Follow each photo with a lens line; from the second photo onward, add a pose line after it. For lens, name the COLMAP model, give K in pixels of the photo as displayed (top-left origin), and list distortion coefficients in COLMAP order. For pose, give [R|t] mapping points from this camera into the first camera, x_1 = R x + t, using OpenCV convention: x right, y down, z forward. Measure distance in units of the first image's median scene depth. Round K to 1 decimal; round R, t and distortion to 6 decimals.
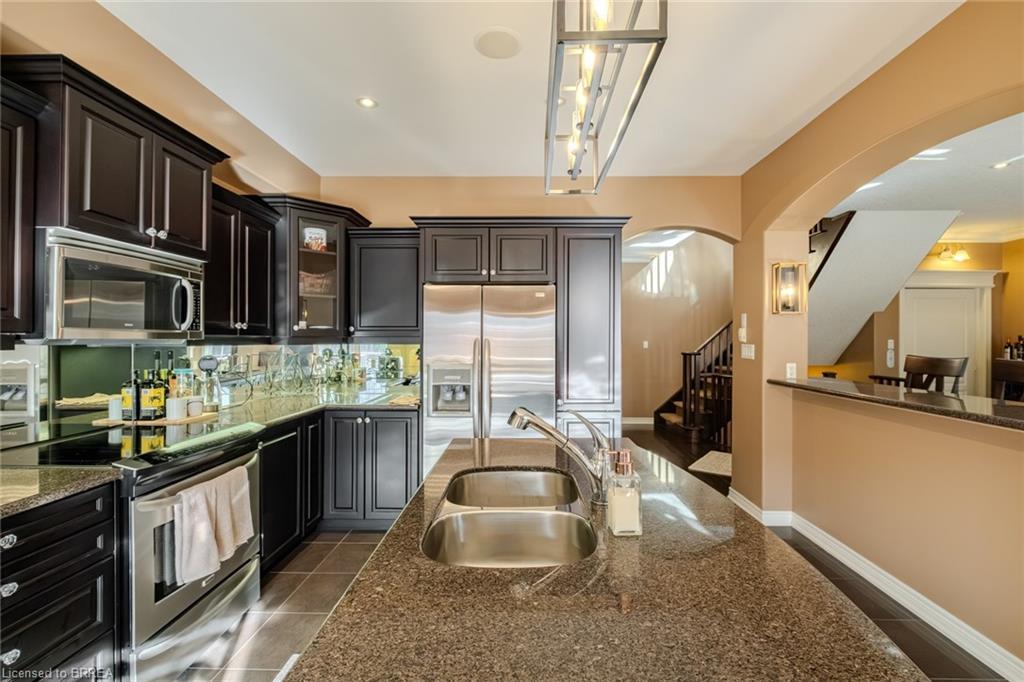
lens RADIAL K [[467.2, 0, 519.7], [0, 467.2, 337.7], [0, 0, 1]] dist [0.001571, -0.000116]
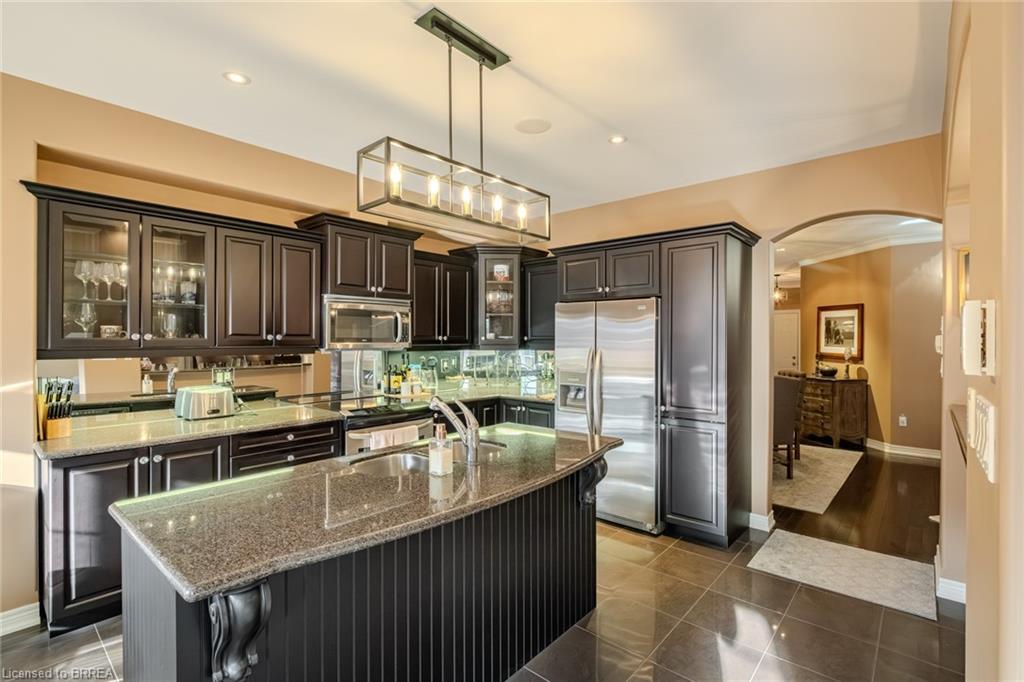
lens RADIAL K [[476.9, 0, 512.0], [0, 476.9, 341.0], [0, 0, 1]] dist [0.000065, -0.000071]
pose [[0.760994, -0.000196, -0.648759, 0.587596], [0.004508, 0.999977, 0.004986, -0.022465], [0.648743, -0.006718, 0.760978, -0.042494]]
